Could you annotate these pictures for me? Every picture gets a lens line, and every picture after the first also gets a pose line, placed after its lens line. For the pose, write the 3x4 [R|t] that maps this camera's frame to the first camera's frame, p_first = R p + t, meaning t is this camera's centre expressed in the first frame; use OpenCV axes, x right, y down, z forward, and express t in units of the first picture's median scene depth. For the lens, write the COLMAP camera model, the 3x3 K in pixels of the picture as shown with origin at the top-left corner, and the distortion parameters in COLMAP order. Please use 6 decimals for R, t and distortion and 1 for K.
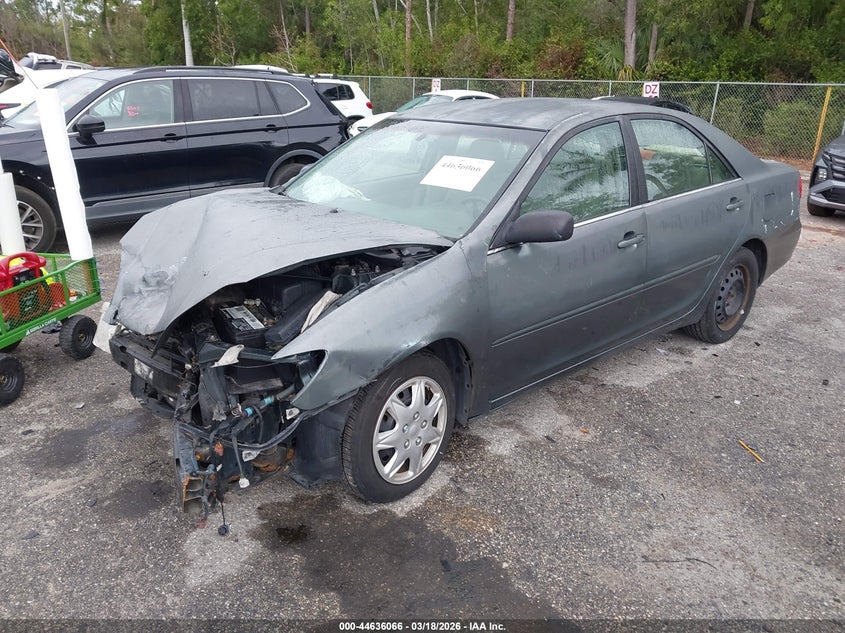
lens RADIAL K [[664.3, 0, 422.5], [0, 664.3, 316.5], [0, 0, 1]] dist [0.006686, 0.008250]
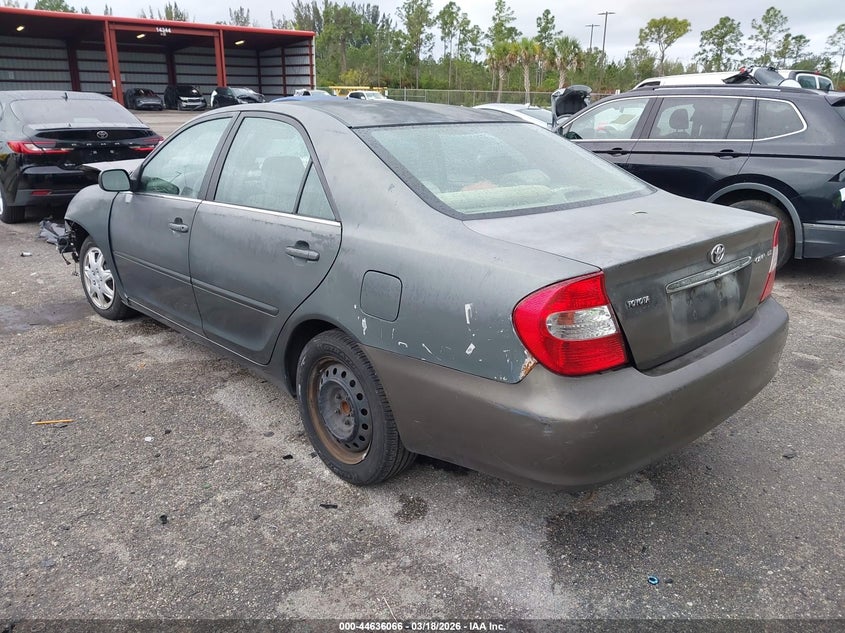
lens RADIAL K [[664.3, 0, 422.5], [0, 664.3, 316.5], [0, 0, 1]] dist [0.006686, 0.008250]
pose [[0.038104, 0.295524, -0.954575, 0.697140], [-0.347170, 0.899679, 0.264671, -0.202908], [0.937028, 0.321315, 0.136878, 0.641144]]
